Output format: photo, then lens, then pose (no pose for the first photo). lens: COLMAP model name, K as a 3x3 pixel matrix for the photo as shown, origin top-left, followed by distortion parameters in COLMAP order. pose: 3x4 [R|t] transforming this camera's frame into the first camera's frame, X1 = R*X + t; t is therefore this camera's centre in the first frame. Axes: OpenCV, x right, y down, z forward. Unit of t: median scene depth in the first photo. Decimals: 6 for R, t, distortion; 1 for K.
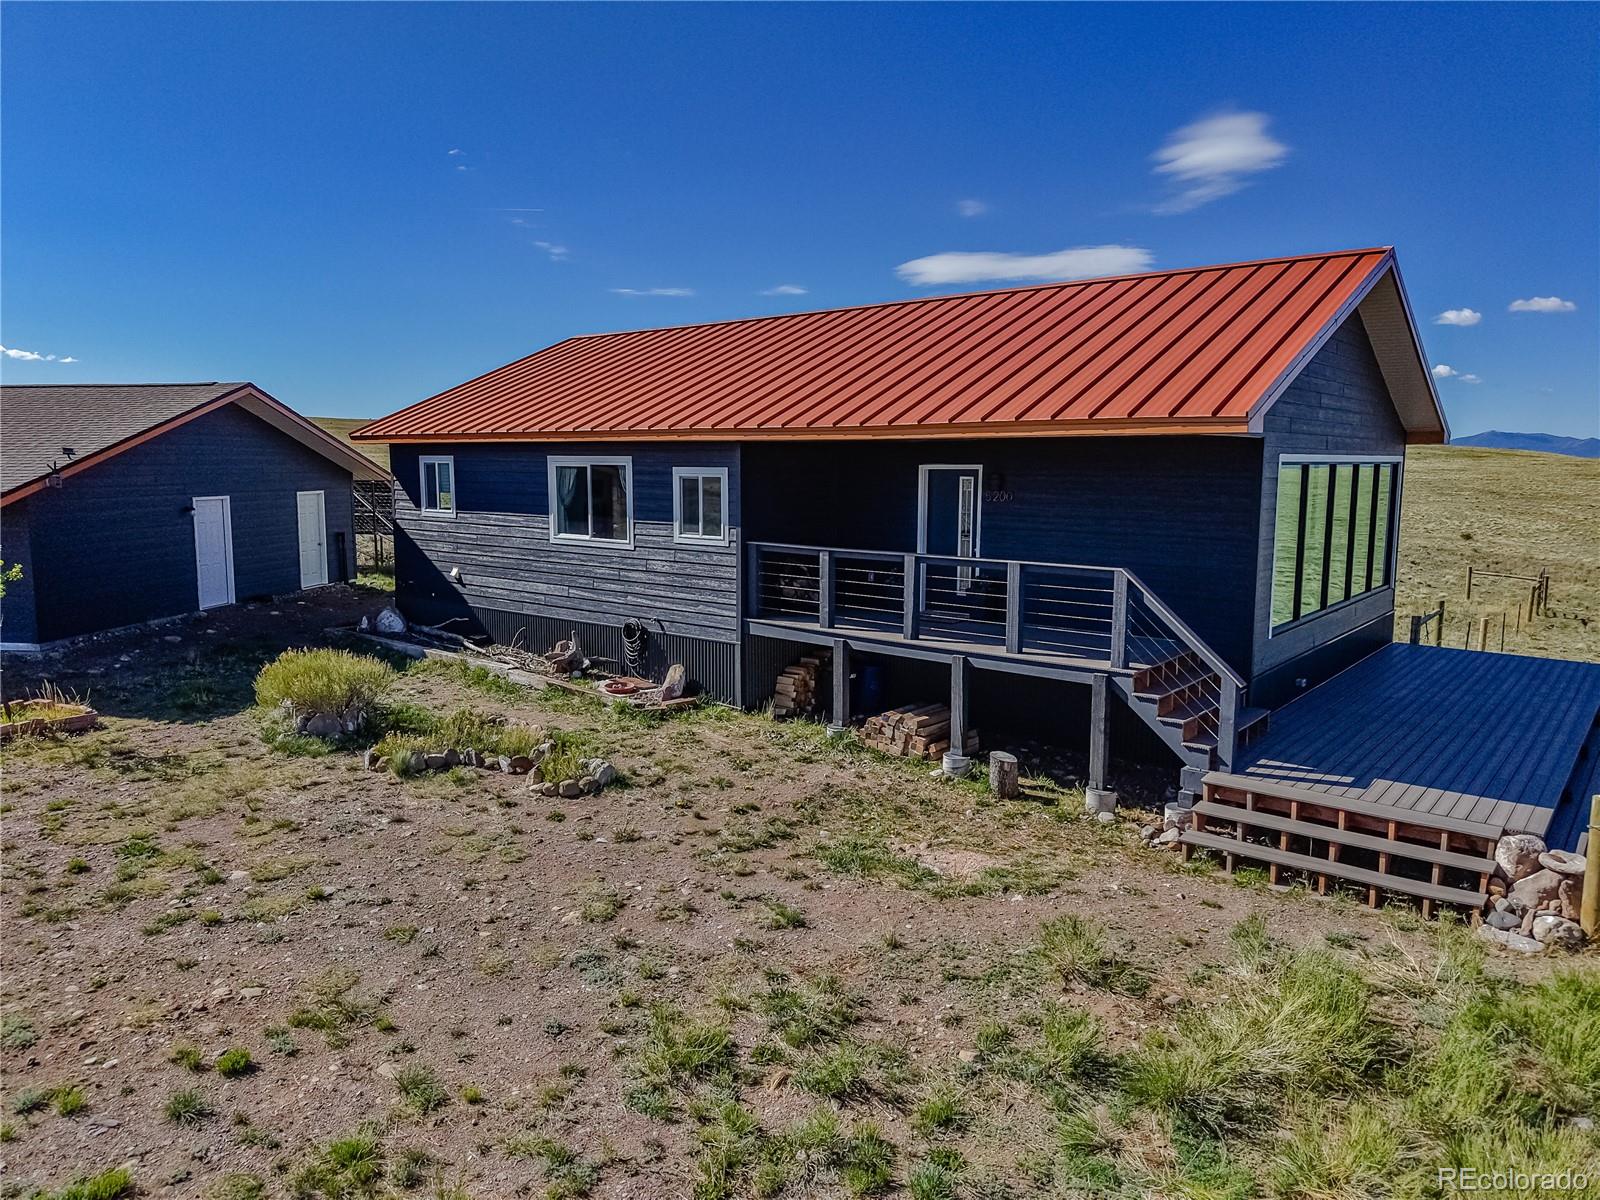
lens RADIAL K [[1053.0, 0, 811.6], [0, 1053.0, 599.0], [0, 0, 1]] dist [0.137485, -0.168965]
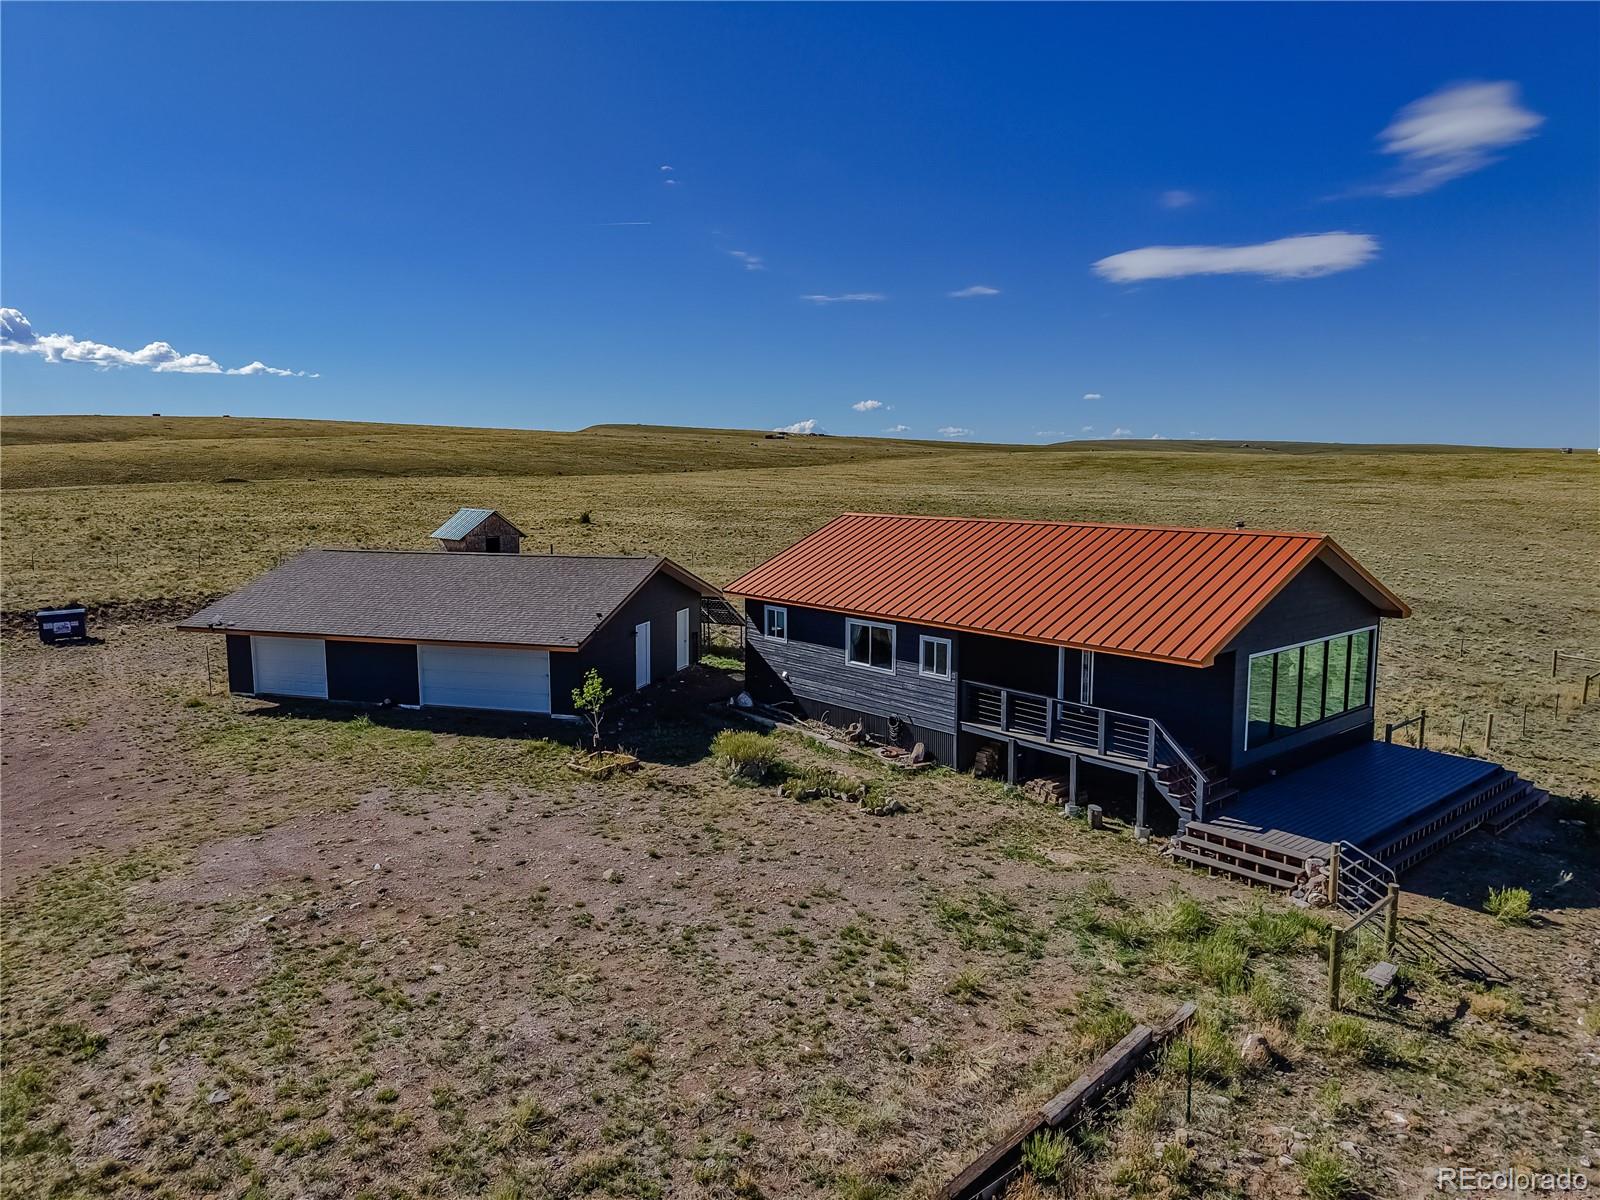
lens RADIAL K [[1053.0, 0, 811.6], [0, 1053.0, 599.0], [0, 0, 1]] dist [0.137485, -0.168965]
pose [[0.984889, 0.013180, -0.172684, -0.001527], [-0.013679, 0.999905, -0.001701, -0.222170], [0.172645, 0.004037, 0.984976, -1.019751]]
